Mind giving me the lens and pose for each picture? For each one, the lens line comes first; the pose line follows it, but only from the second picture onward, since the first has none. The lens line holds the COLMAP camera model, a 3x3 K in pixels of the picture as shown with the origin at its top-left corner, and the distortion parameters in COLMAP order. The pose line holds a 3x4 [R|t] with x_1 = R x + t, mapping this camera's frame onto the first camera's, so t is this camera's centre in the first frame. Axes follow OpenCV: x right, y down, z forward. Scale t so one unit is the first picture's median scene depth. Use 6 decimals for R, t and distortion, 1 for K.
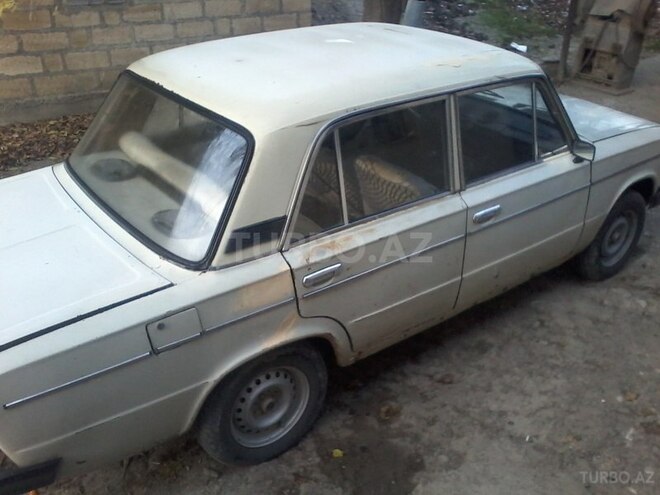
lens RADIAL K [[633.4, 0, 330.0], [0, 633.4, 247.5], [0, 0, 1]] dist [-0.006721, 0.003705]
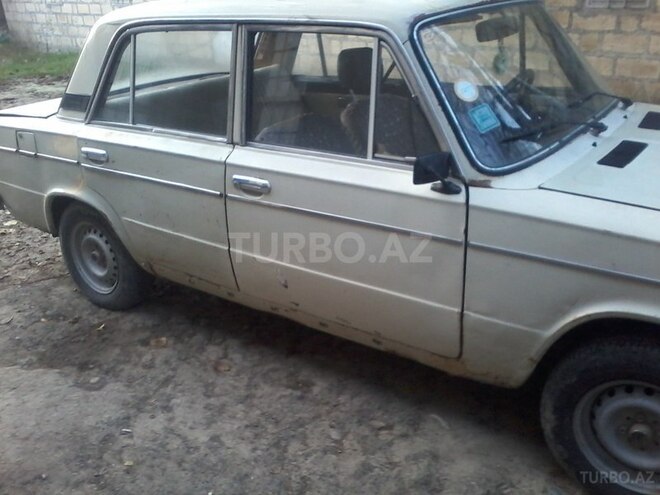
lens RADIAL K [[633.4, 0, 330.0], [0, 633.4, 247.5], [0, 0, 1]] dist [-0.006721, 0.003705]
pose [[0.320744, 0.353736, -0.878632, 0.925101], [-0.418962, 0.884944, 0.203336, -0.170360], [0.849467, 0.302895, 0.432042, 0.704221]]
